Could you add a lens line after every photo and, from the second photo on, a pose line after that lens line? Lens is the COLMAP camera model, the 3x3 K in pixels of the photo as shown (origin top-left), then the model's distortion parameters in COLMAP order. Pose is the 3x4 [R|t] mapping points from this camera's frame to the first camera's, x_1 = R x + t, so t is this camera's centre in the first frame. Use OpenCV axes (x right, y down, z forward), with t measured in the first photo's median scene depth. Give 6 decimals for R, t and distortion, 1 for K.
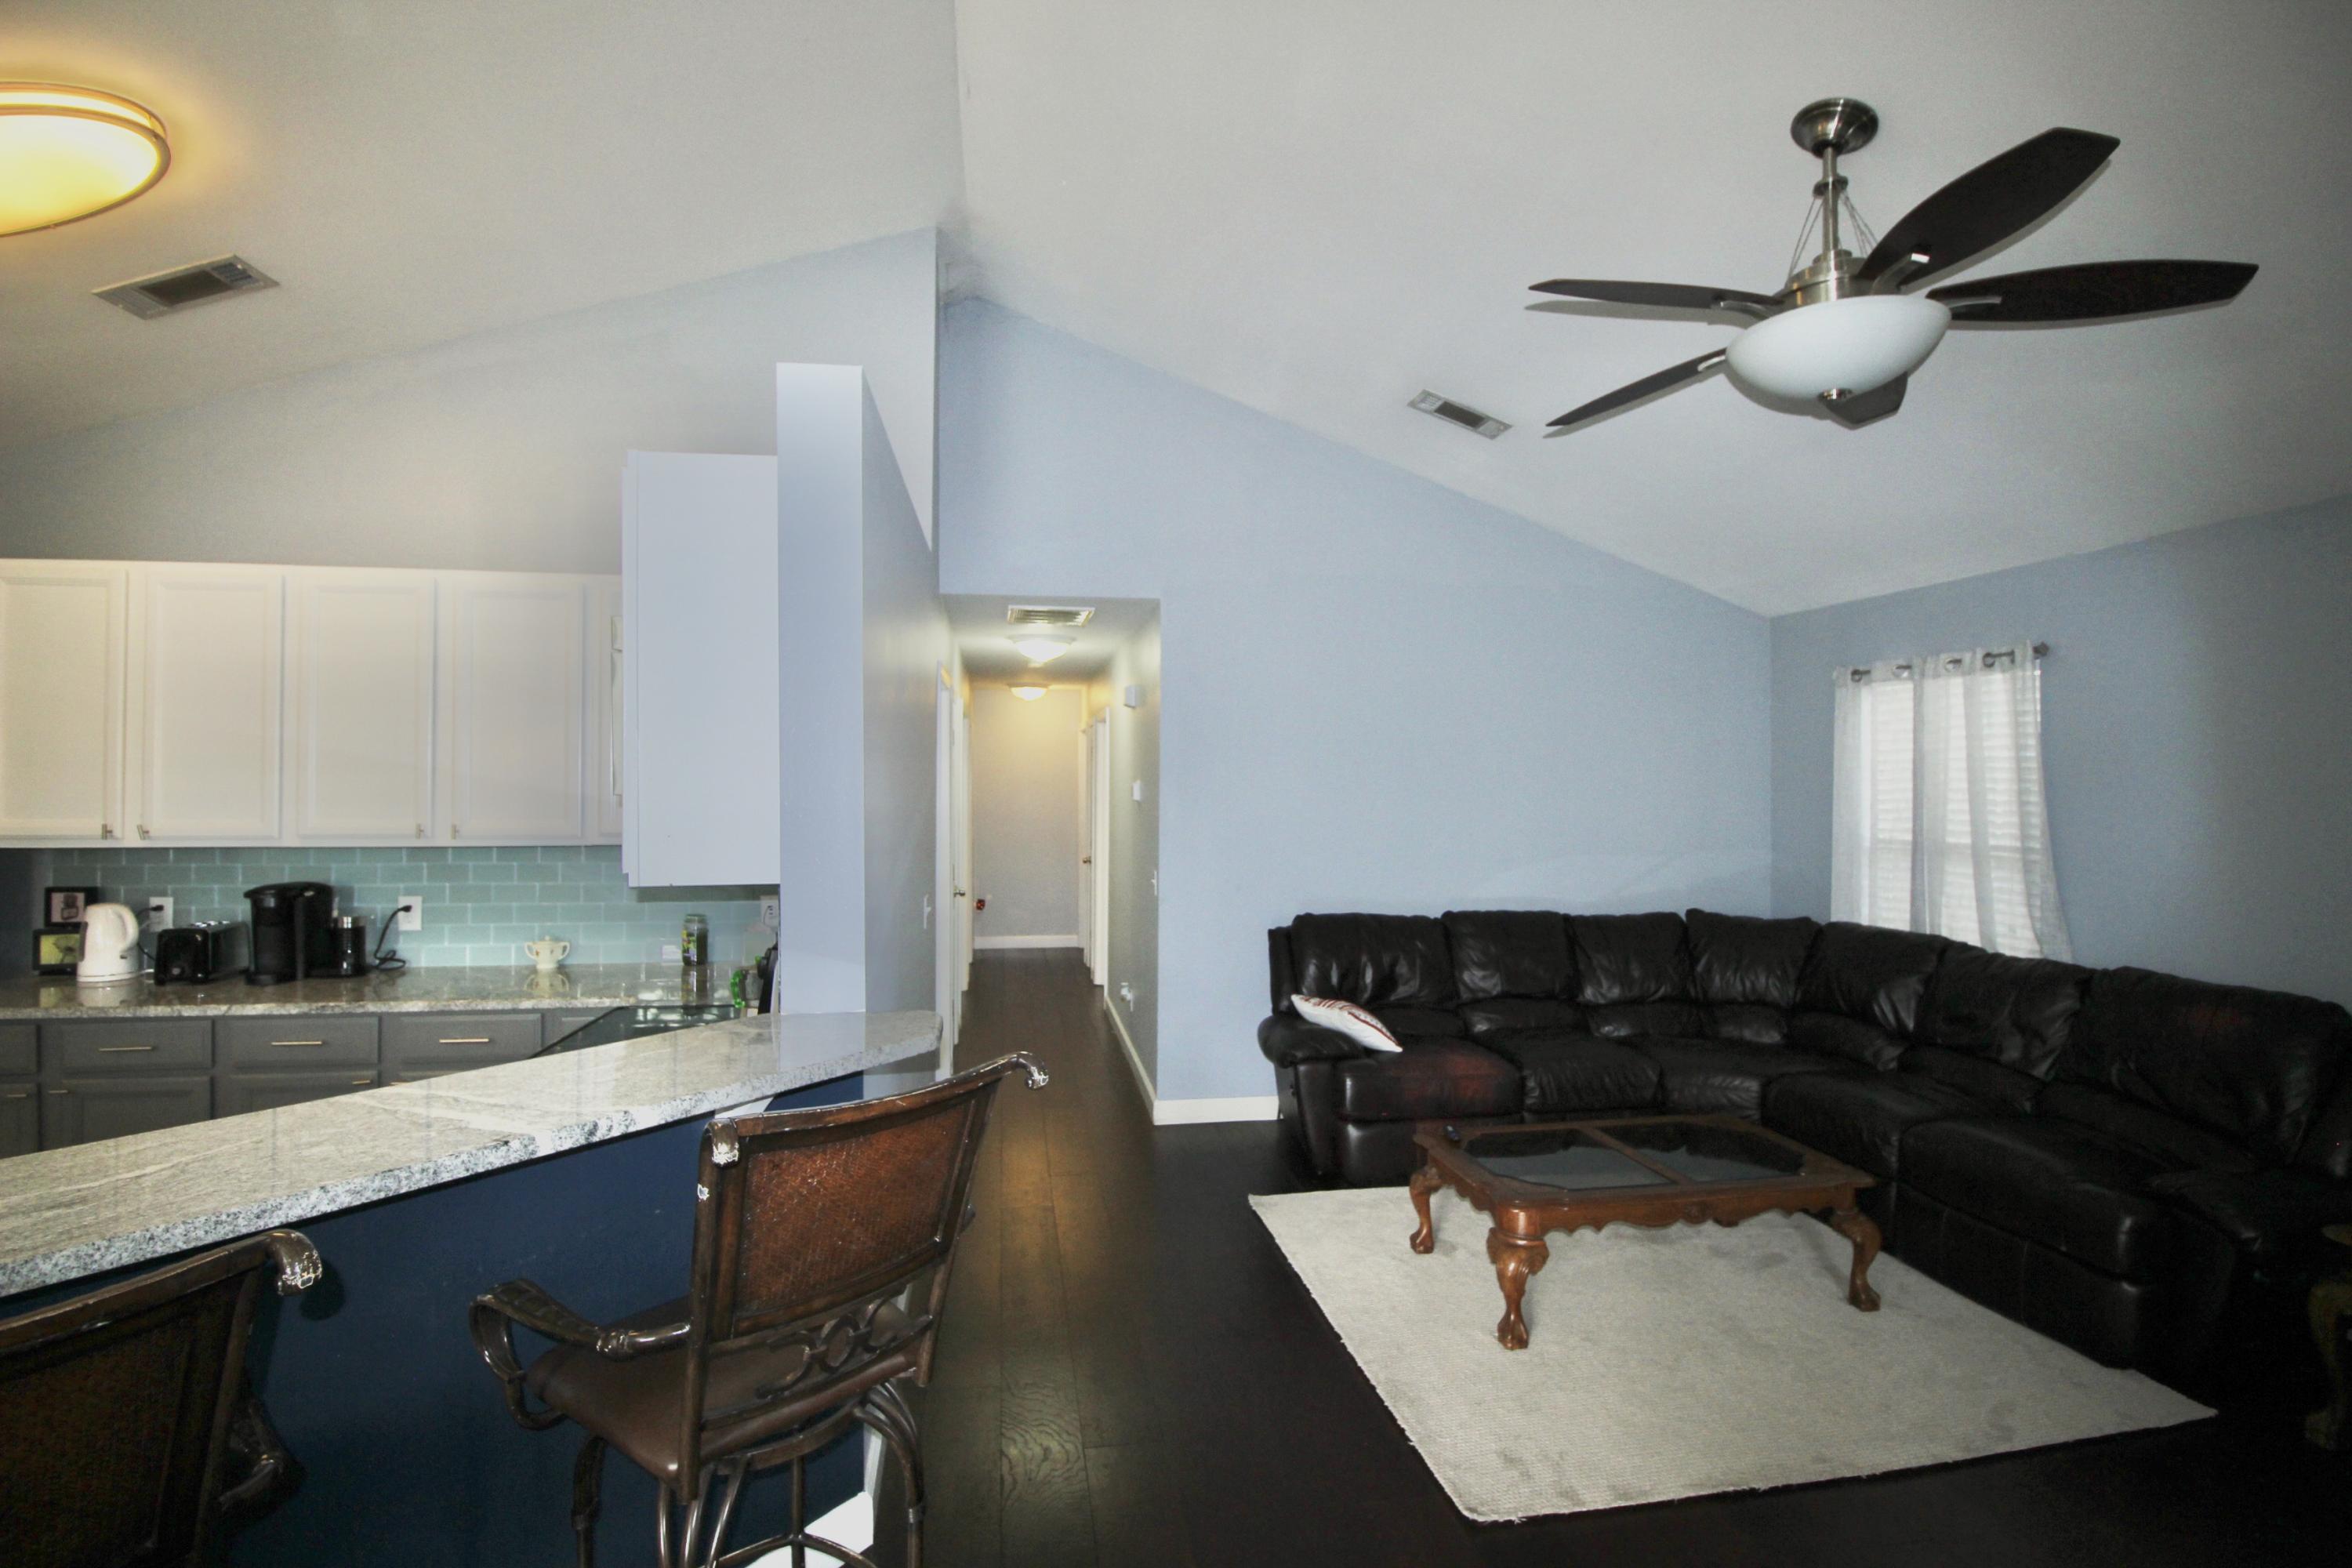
lens RADIAL K [[1106.1, 0, 1176.6], [0, 1106.1, 791.2], [0, 0, 1]] dist [-0.007424, -0.009330]
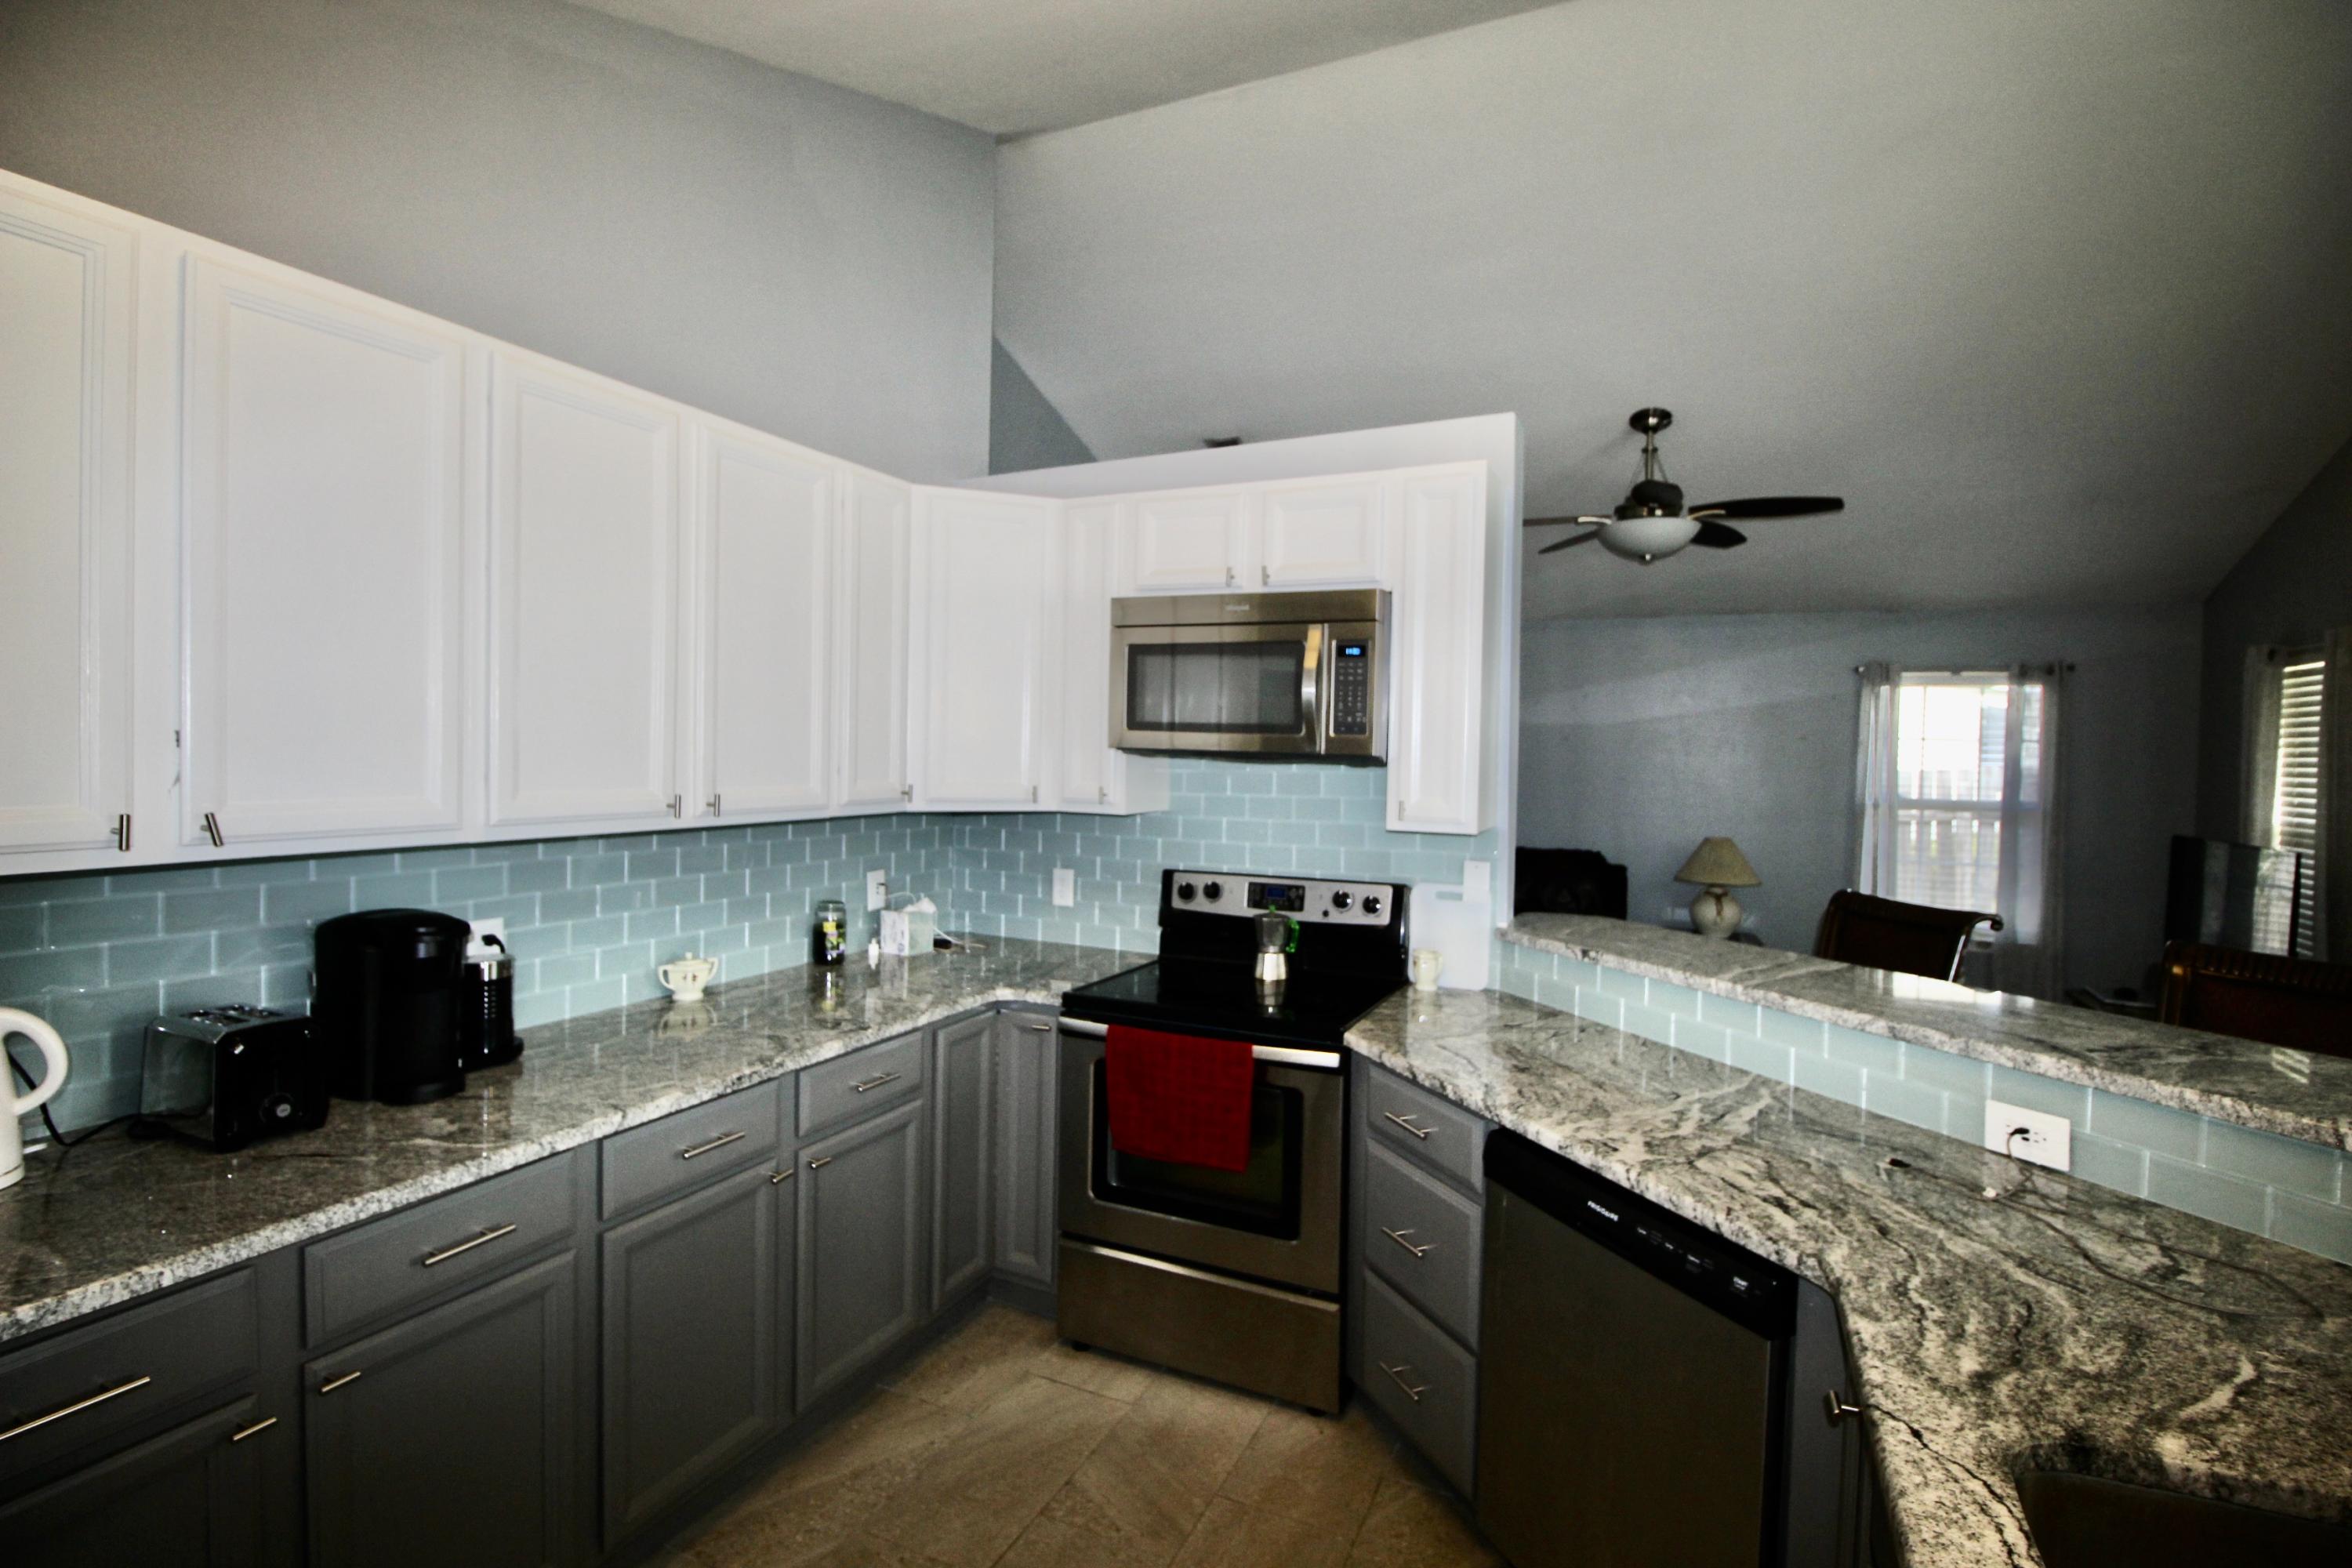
lens RADIAL K [[1106.1, 0, 1181.4], [0, 1106.1, 767.1], [0, 0, 1]] dist [-0.007424, -0.009330]
pose [[0.565389, -0.006615, 0.824798, -1.002049], [-0.010057, 0.999838, 0.014913, 0.000613], [-0.824763, -0.016726, 0.565231, 0.362802]]
